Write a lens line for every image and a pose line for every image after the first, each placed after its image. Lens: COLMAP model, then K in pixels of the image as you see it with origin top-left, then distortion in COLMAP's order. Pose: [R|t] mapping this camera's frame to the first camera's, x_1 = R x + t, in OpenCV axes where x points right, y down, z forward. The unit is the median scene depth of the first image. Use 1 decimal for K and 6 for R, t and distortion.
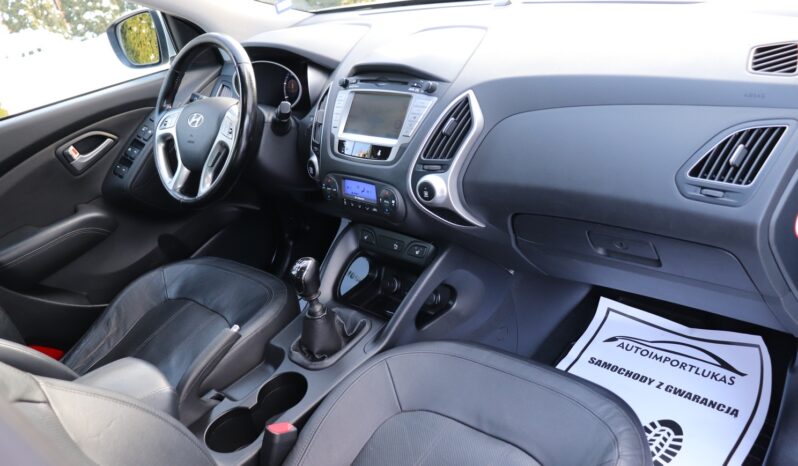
lens RADIAL K [[661.2, 0, 382.9], [0, 661.2, 238.7], [0, 0, 1]] dist [-0.107381, 0.015334]
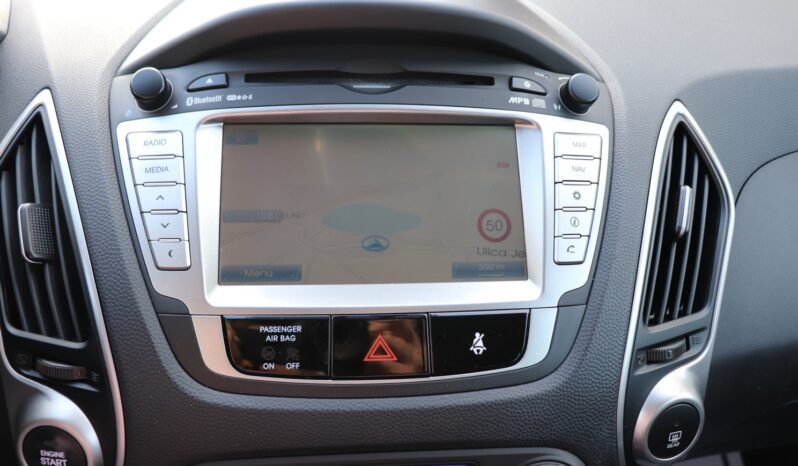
lens RADIAL K [[663.2, 0, 395.9], [0, 663.2, 235.1], [0, 0, 1]] dist [-0.168433, 0.145472]
pose [[0.627775, -0.139386, 0.765813, -0.190845], [0.204665, 0.978777, 0.010374, -0.158466], [-0.751006, 0.150222, 0.642980, 0.747156]]
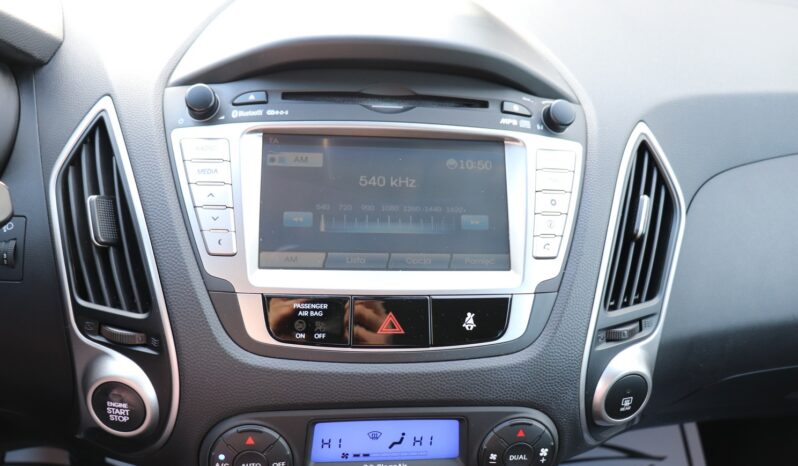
lens RADIAL K [[663.2, 0, 401.5], [0, 663.2, 228.8], [0, 0, 1]] dist [-0.168433, 0.145472]
pose [[0.602980, -0.141035, 0.785190, -0.236872], [0.175394, 0.983603, 0.041982, -0.169359], [-0.778237, 0.112403, 0.617830, 0.721997]]
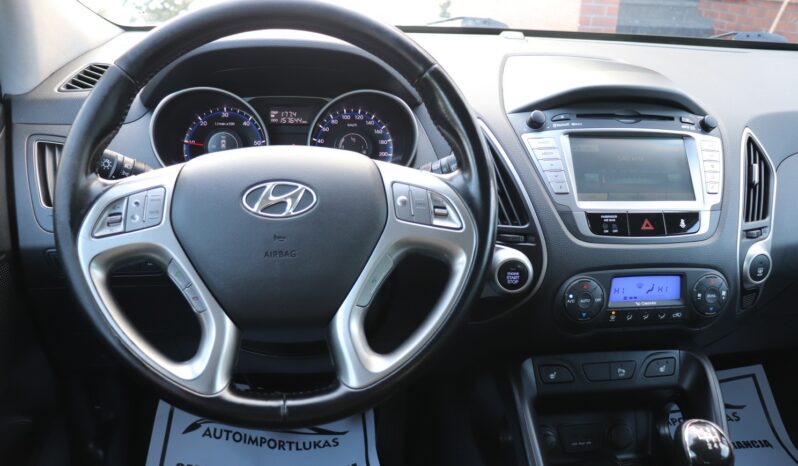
lens RADIAL K [[663.2, 0, 399.7], [0, 663.2, 234.7], [0, 0, 1]] dist [-0.168433, 0.145472]
pose [[0.604469, -0.087341, 0.791826, -0.579340], [0.219074, 0.973873, -0.059816, -0.124324], [-0.765914, 0.209626, 0.607810, 0.731794]]
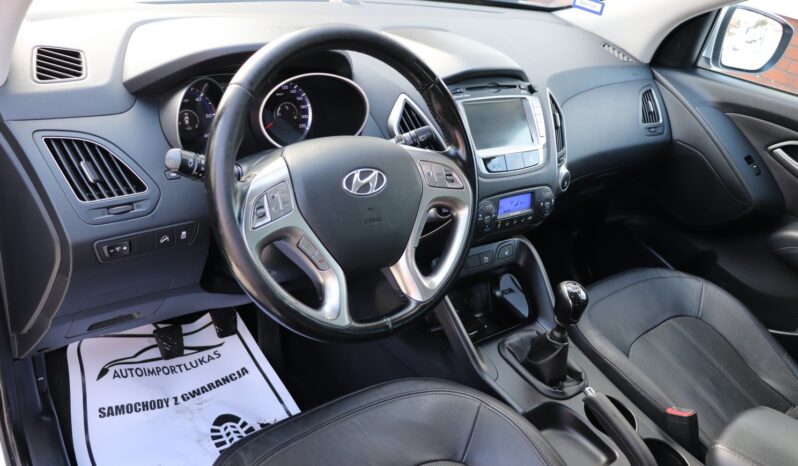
lens RADIAL K [[663.2, 0, 396.5], [0, 663.2, 240.7], [0, 0, 1]] dist [-0.168433, 0.145472]
pose [[0.120384, -0.286921, 0.950360, -0.865074], [0.282237, 0.927709, 0.244331, -0.272957], [-0.951761, 0.238813, 0.192661, 0.905051]]
